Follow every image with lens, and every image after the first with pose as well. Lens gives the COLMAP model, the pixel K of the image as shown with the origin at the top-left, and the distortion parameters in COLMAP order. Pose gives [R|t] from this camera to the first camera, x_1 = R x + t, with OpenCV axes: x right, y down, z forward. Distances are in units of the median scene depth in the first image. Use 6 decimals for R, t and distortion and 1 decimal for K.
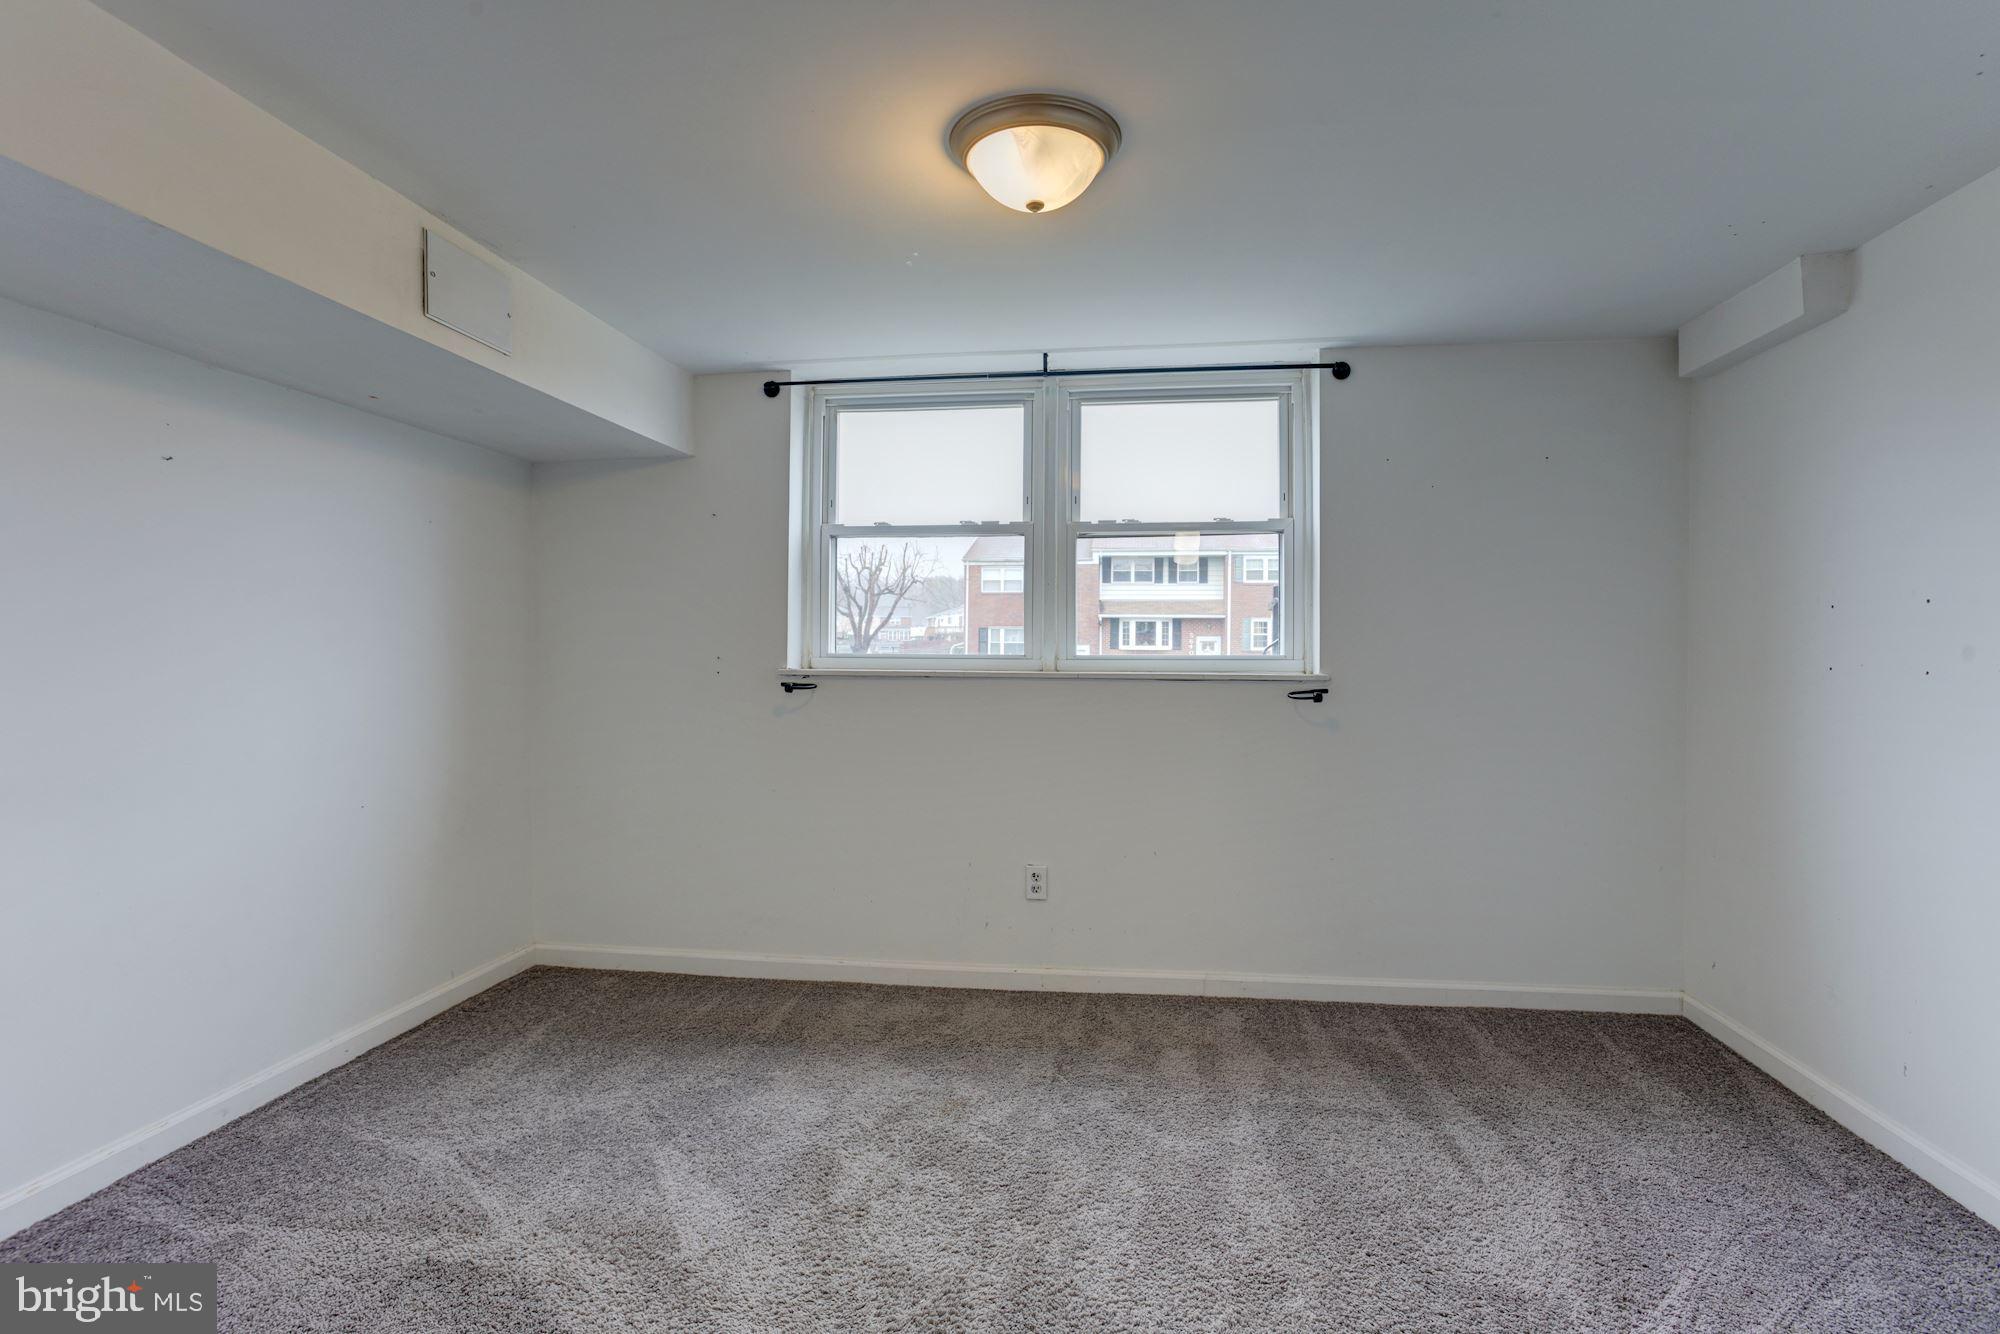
lens RADIAL K [[958.7, 0, 1002.7], [0, 958.7, 660.3], [0, 0, 1]] dist [-0.058137, 0.027963]
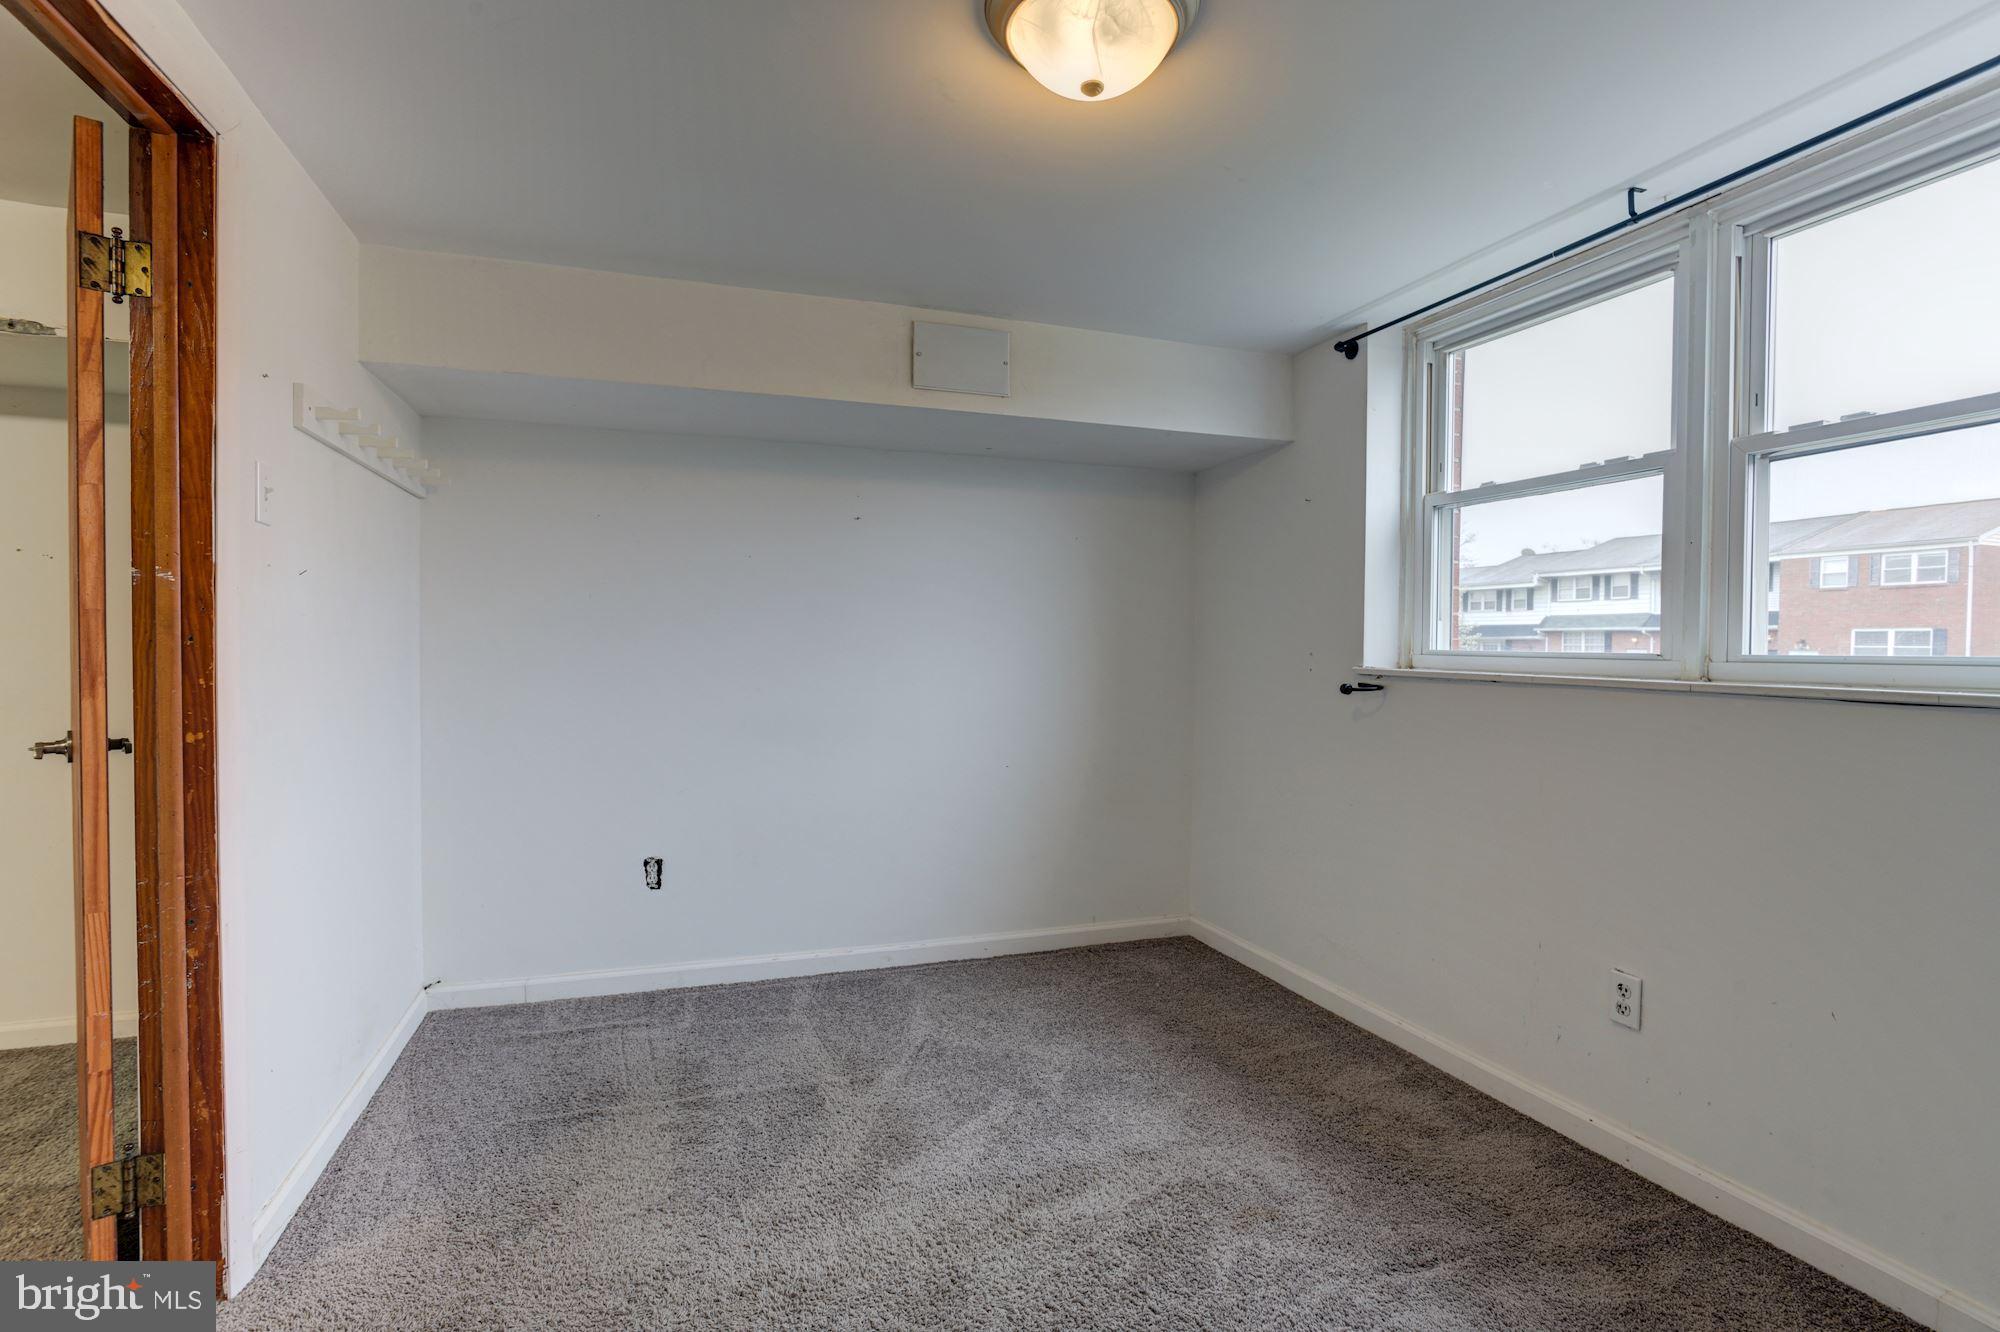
lens RADIAL K [[958.7, 0, 1002.7], [0, 958.7, 659.3], [0, 0, 1]] dist [-0.058137, 0.027963]
pose [[0.466465, 0.013528, -0.884436, 0.415675], [-0.013507, 0.999875, 0.008169, -0.000967], [0.884436, 0.008136, 0.466590, 0.330649]]
